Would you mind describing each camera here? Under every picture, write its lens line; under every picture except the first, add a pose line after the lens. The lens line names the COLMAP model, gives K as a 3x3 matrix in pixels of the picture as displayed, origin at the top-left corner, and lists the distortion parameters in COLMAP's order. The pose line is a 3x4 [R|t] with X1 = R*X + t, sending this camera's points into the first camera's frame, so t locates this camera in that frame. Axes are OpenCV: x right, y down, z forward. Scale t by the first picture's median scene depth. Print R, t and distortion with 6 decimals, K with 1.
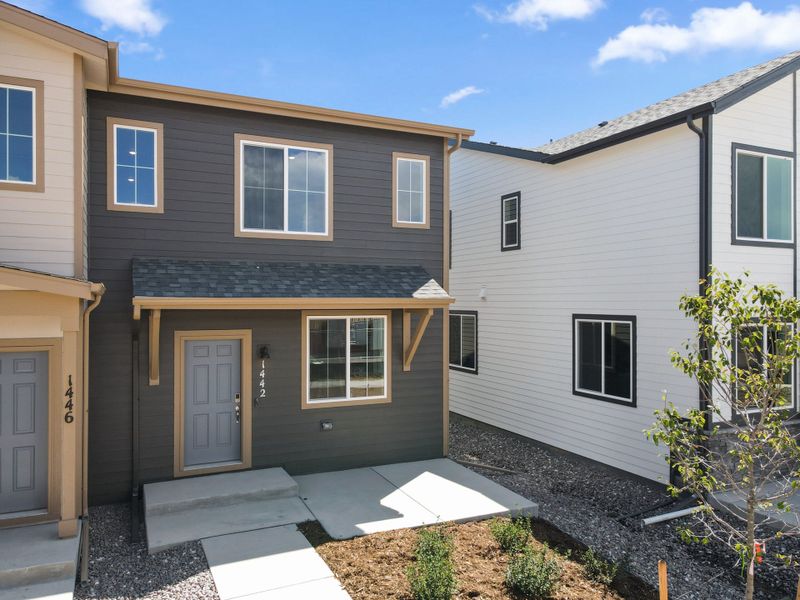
lens RADIAL K [[582.9, 0, 398.8], [0, 582.9, 301.8], [0, 0, 1]] dist [0.025222, 0.014741]
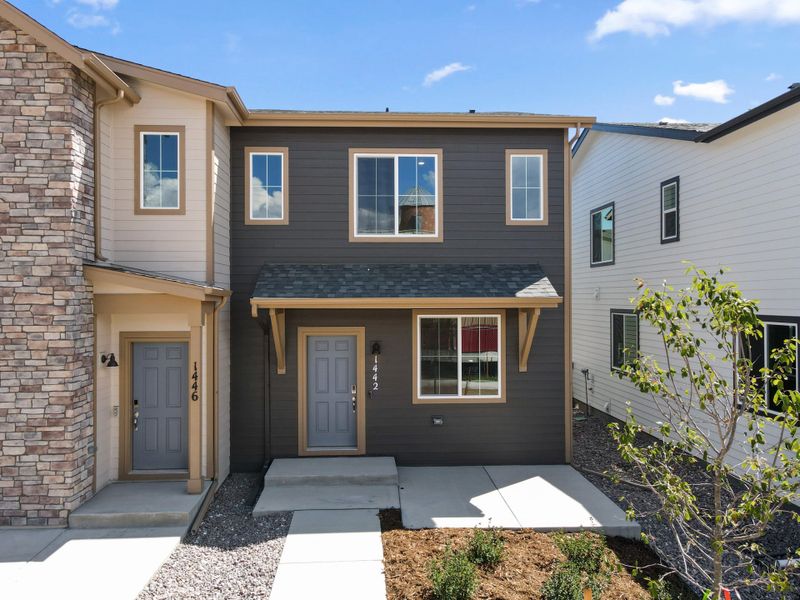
lens RADIAL K [[582.9, 0, 394.8], [0, 582.9, 297.5], [0, 0, 1]] dist [0.025222, 0.014741]
pose [[0.928693, -0.004536, -0.370820, 0.215892], [0.003456, 0.999988, -0.003578, -0.003438], [0.370832, 0.002042, 0.928698, 0.014134]]
